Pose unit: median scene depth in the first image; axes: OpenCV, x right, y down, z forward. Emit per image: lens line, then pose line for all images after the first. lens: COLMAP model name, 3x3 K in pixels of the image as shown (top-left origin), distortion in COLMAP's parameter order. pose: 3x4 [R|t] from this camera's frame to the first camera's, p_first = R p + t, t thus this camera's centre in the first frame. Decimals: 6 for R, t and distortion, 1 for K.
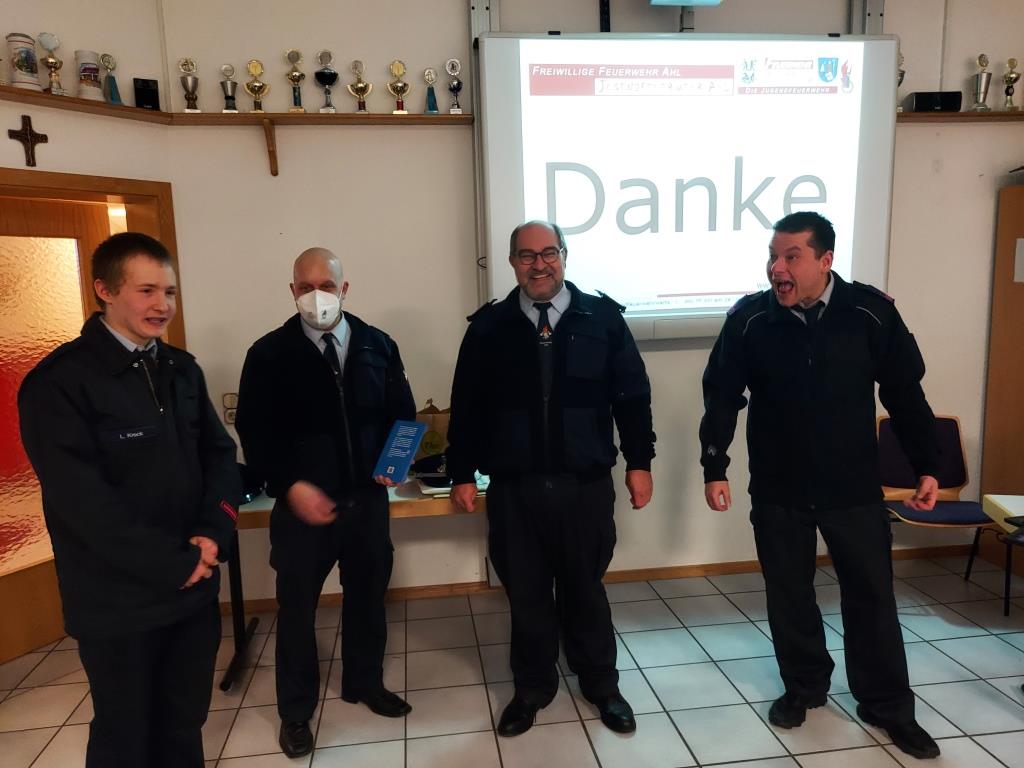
lens RADIAL K [[746.1, 0, 505.5], [0, 746.1, 391.0], [0, 0, 1]] dist [0.054028, -0.044518]
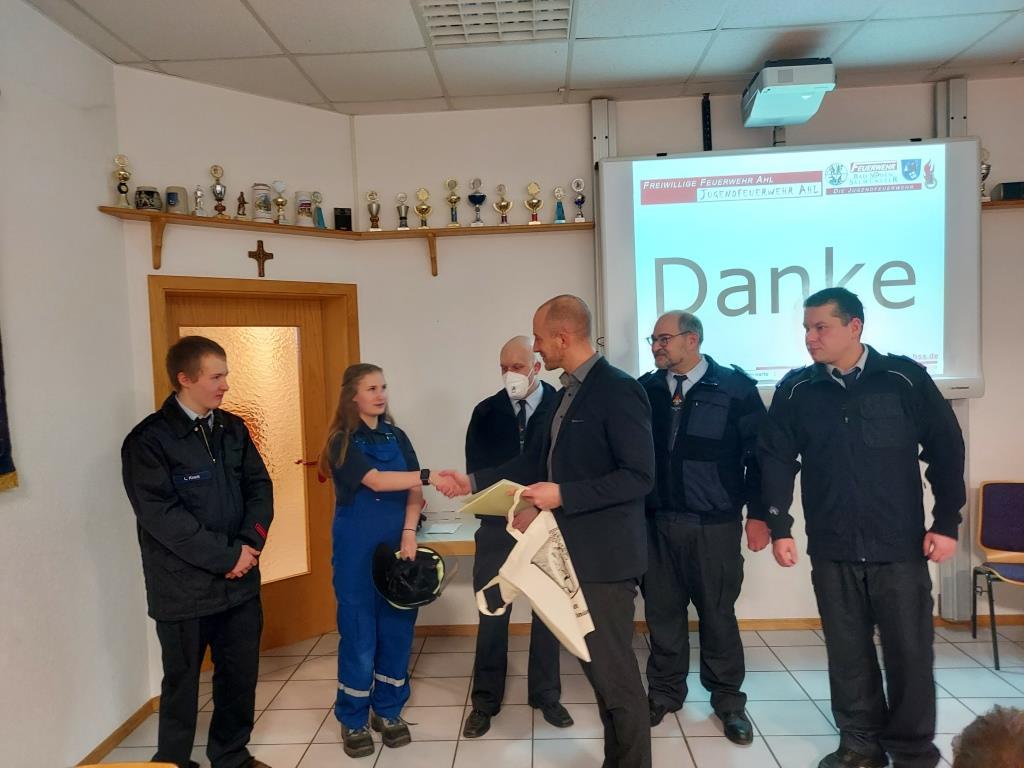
lens RADIAL K [[746.1, 0, 507.4], [0, 746.1, 395.7], [0, 0, 1]] dist [0.054028, -0.044518]
pose [[0.984914, -0.000327, -0.173046, 0.028103], [-0.015457, 0.995835, -0.089857, 0.022252], [0.172355, 0.091176, 0.980806, -0.183352]]
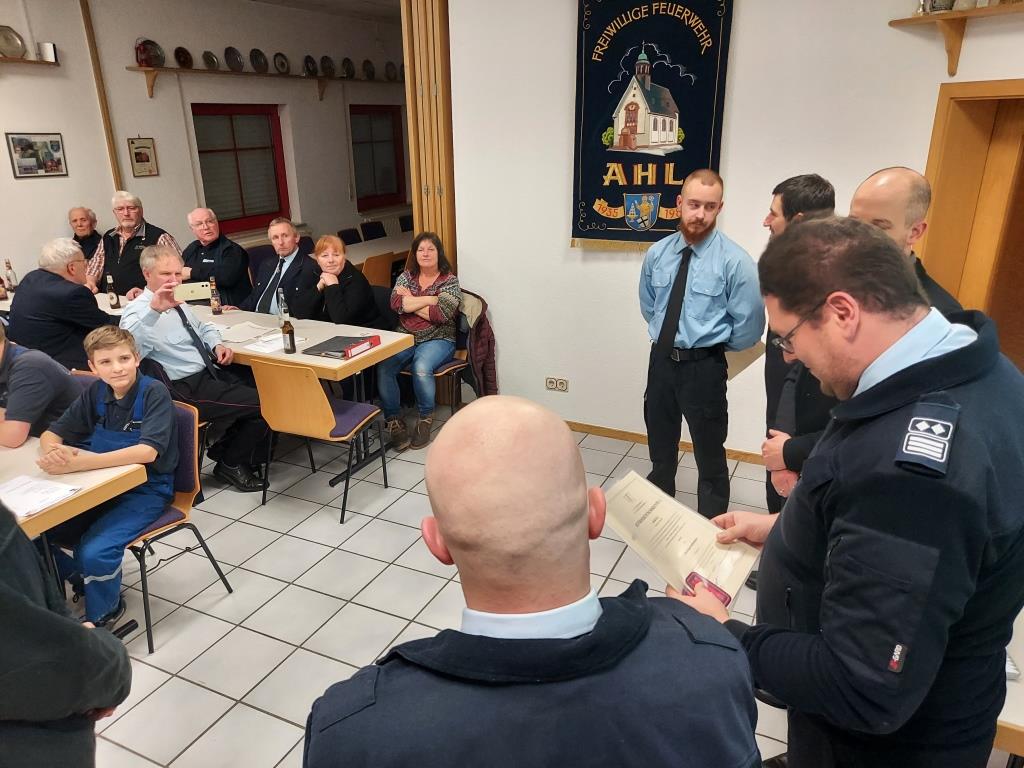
lens RADIAL K [[746.1, 0, 510.2], [0, 746.1, 384.9], [0, 0, 1]] dist [0.054028, -0.044518]
pose [[-0.553420, 0.311380, -0.772508, 0.566447], [-0.100172, 0.895874, 0.432868, -0.249622], [0.826857, 0.316942, -0.464603, 0.858604]]
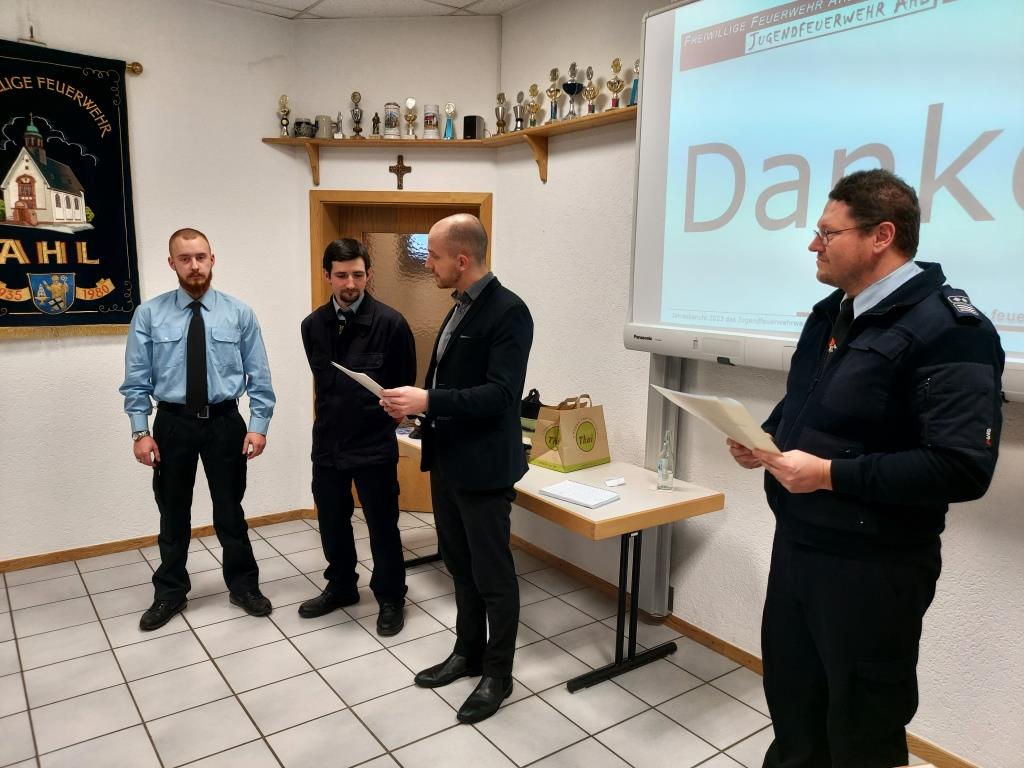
lens RADIAL K [[746.1, 0, 517.7], [0, 746.1, 393.2], [0, 0, 1]] dist [0.054028, -0.044518]
pose [[0.489706, 0.181237, -0.852843, 0.729886], [-0.166944, 0.979550, 0.112304, -0.090497], [0.855755, 0.087381, 0.509948, 0.409276]]
